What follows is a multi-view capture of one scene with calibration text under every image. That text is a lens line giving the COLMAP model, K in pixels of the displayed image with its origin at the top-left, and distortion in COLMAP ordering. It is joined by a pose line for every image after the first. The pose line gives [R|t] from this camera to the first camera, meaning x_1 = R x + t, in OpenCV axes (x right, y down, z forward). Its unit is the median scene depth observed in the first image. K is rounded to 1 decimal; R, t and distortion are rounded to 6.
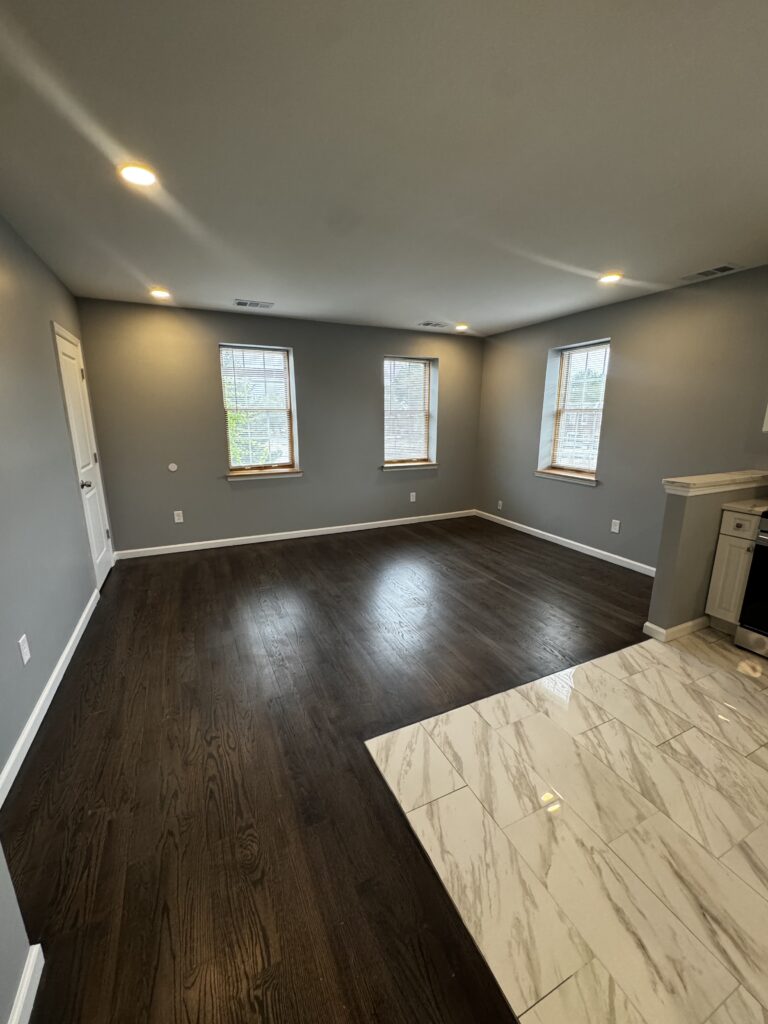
lens RADIAL K [[409.7, 0, 382.6], [0, 409.7, 509.7], [0, 0, 1]] dist [-0.005433, 0.000381]
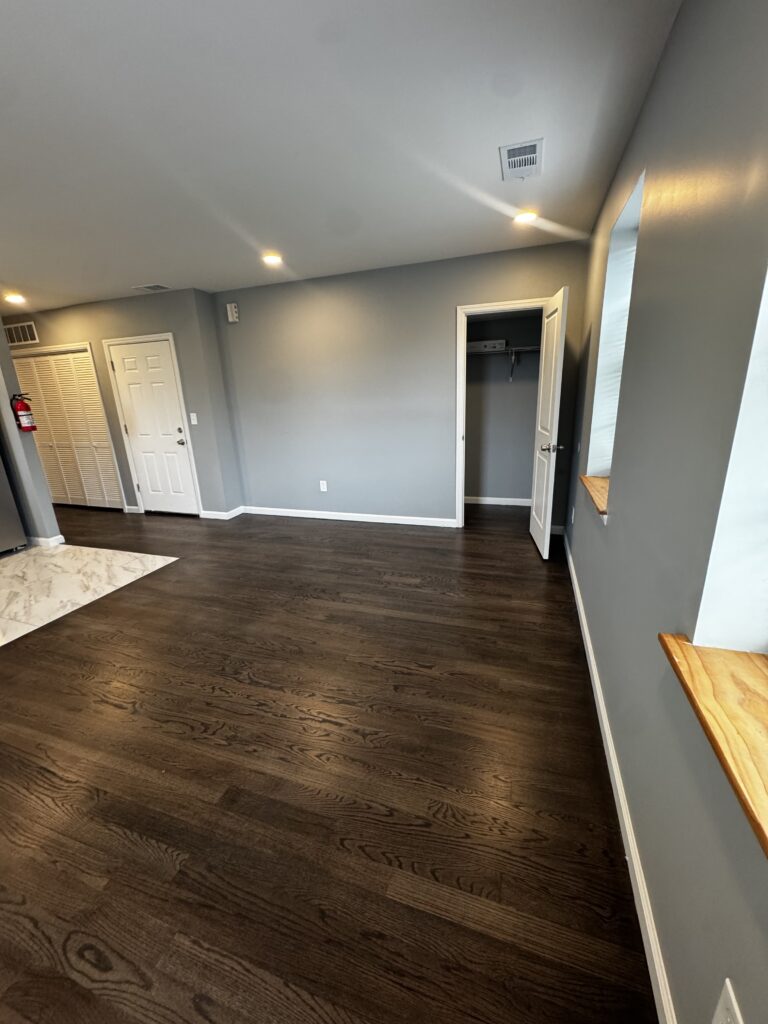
lens RADIAL K [[409.7, 0, 384.7], [0, 409.7, 510.8], [0, 0, 1]] dist [-0.005433, 0.000381]
pose [[-0.695385, 0.227137, -0.681798, 0.533576], [-0.124136, 0.896510, 0.425277, -0.577160], [0.707835, 0.380367, -0.595223, 2.636338]]
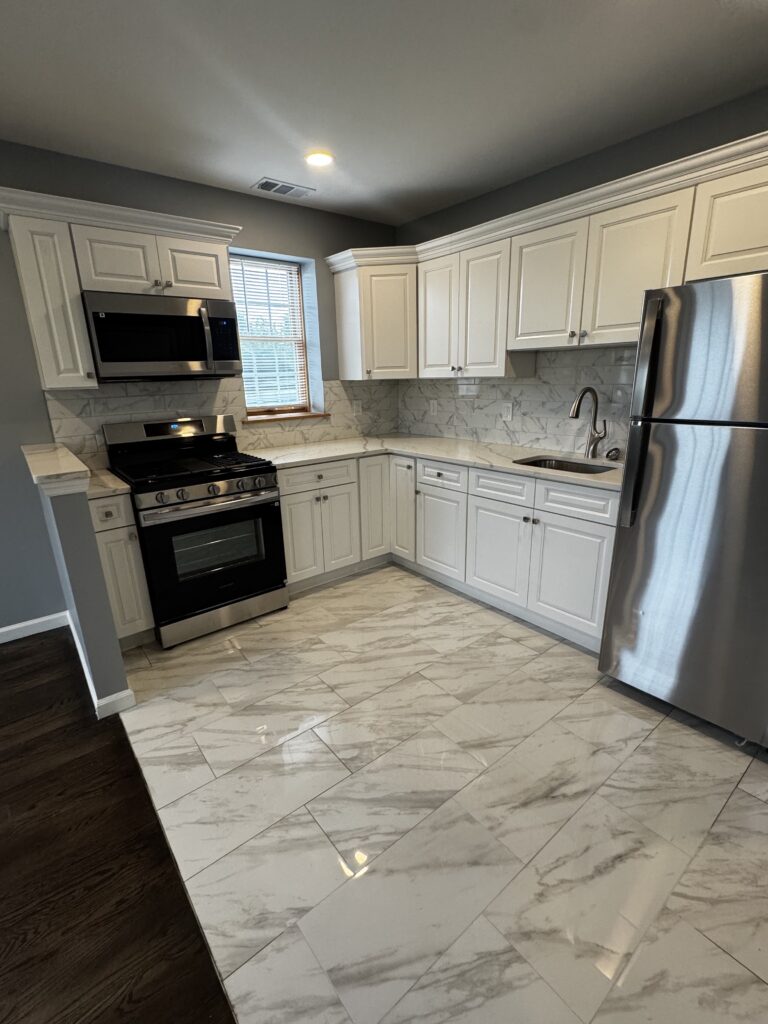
lens RADIAL K [[468.8, 0, 383.3], [0, 468.8, 510.6], [0, 0, 1]] dist [-0.001478, -0.000894]
pose [[-0.238350, -0.263991, 0.934611, -0.060749], [0.240608, 0.916294, 0.320178, -0.157612], [-0.940902, 0.301189, -0.154880, 0.856150]]
